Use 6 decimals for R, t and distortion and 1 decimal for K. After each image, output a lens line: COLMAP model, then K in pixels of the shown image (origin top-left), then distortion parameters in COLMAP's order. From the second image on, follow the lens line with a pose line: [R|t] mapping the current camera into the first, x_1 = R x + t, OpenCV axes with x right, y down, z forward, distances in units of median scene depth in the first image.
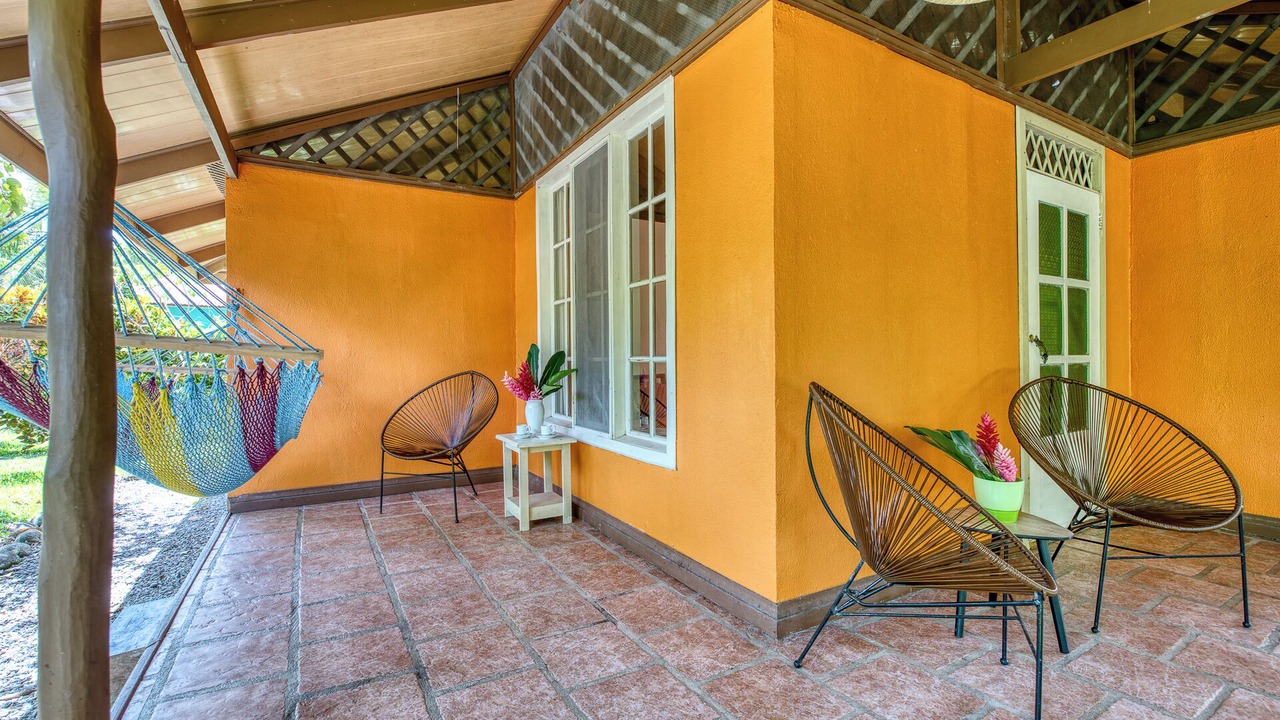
lens RADIAL K [[551.6, 0, 640.0], [0, 551.6, 360.0], [0, 0, 1]] dist [-0.014001, -0.000221]
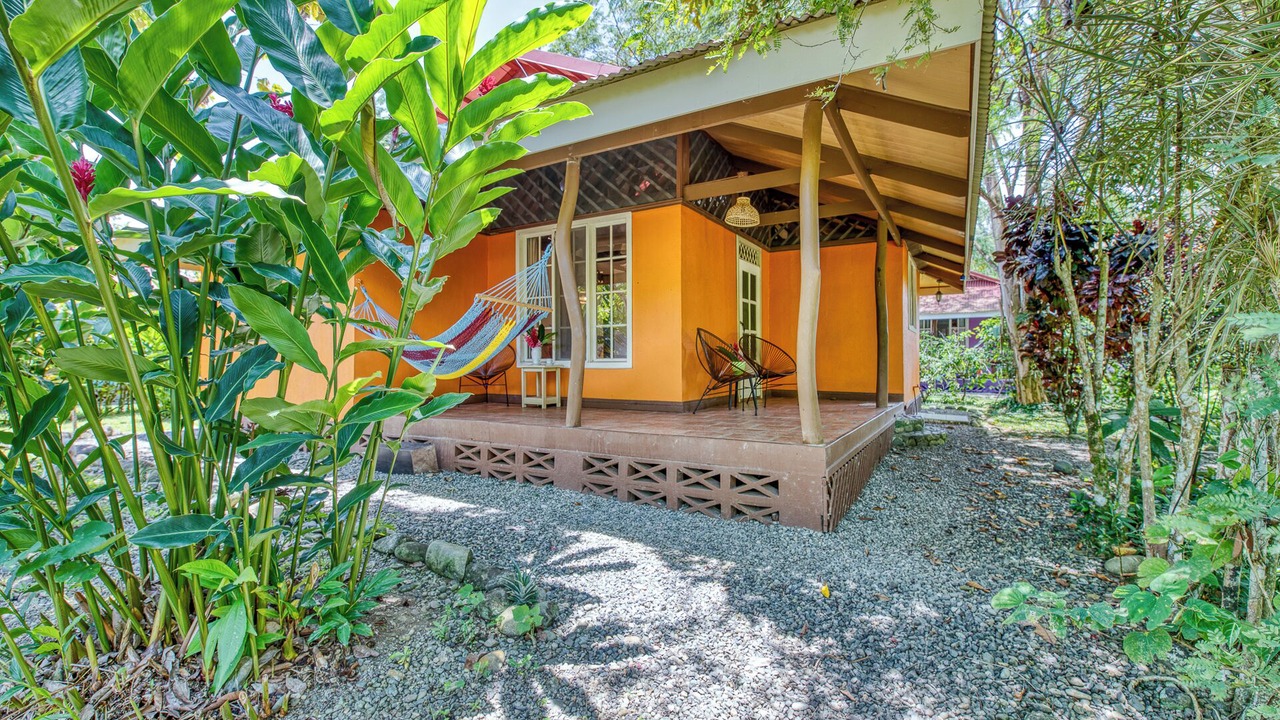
lens RADIAL K [[551.6, 0, 640.0], [0, 551.6, 360.0], [0, 0, 1]] dist [-0.014001, -0.000221]
pose [[0.873106, 0.000304, 0.487531, -0.910712], [0.002155, 0.999988, -0.004482, 0.138609], [-0.487527, 0.004964, 0.873094, -0.982661]]
